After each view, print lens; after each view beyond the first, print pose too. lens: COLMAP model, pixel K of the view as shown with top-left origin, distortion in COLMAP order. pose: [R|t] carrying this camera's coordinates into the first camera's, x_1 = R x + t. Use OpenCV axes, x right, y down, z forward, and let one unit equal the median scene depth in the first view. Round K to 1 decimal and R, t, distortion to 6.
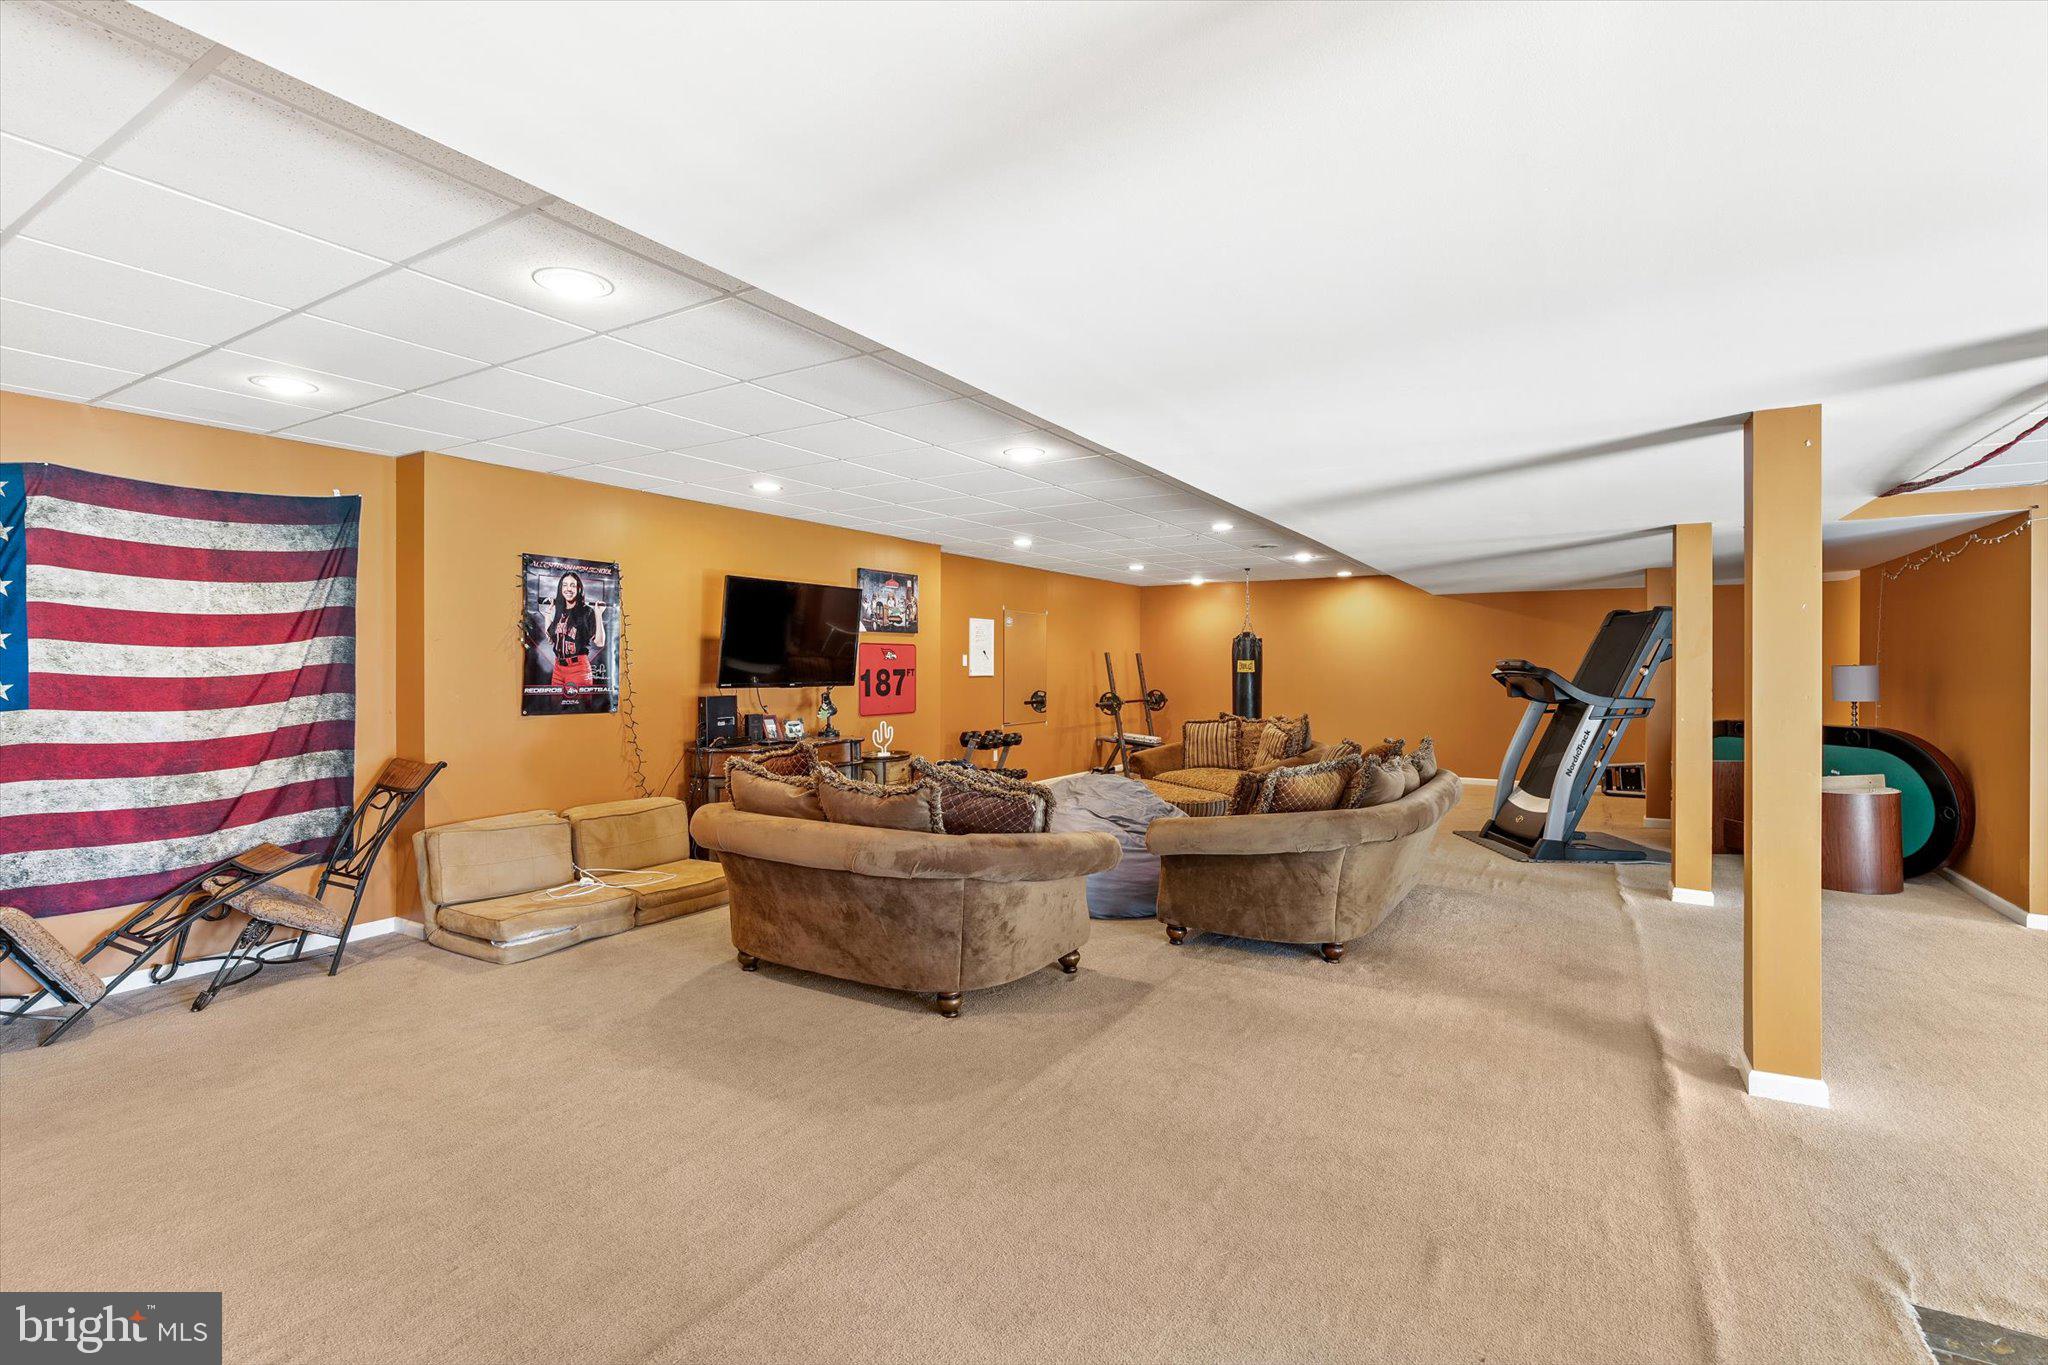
lens RADIAL K [[929.5, 0, 1027.9], [0, 929.5, 683.9], [0, 0, 1]] dist [-0.003100, 0.000138]
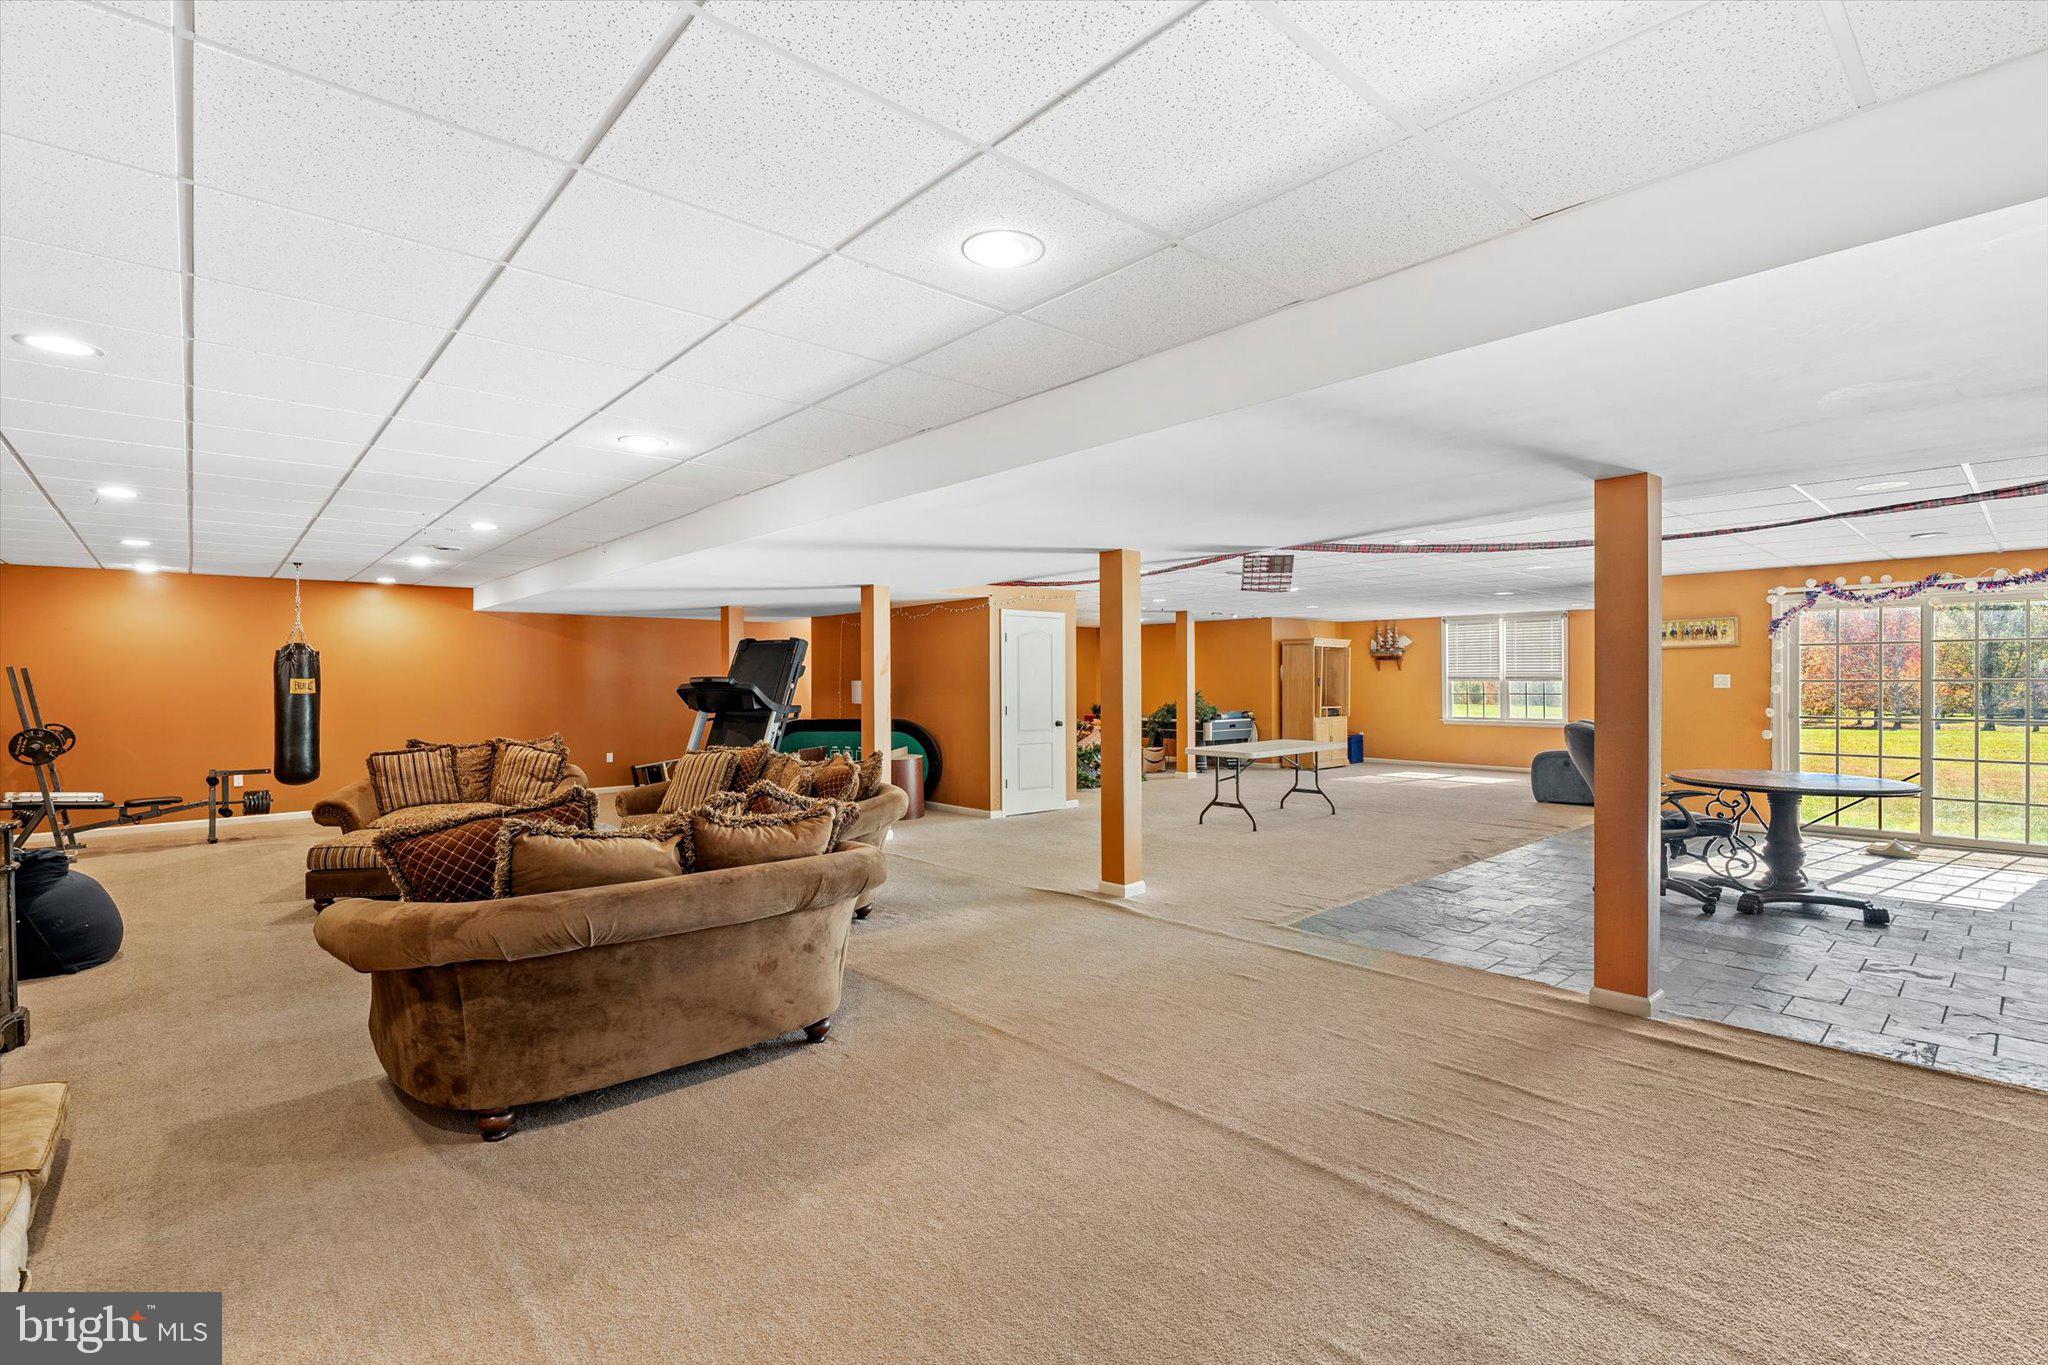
lens RADIAL K [[929.5, 0, 1027.9], [0, 929.5, 683.9], [0, 0, 1]] dist [-0.003100, 0.000138]
pose [[0.307887, -0.008038, 0.951389, -0.861944], [0.031410, 0.999505, -0.001720, -0.000735], [-0.950904, 0.030413, 0.307987, 0.458548]]
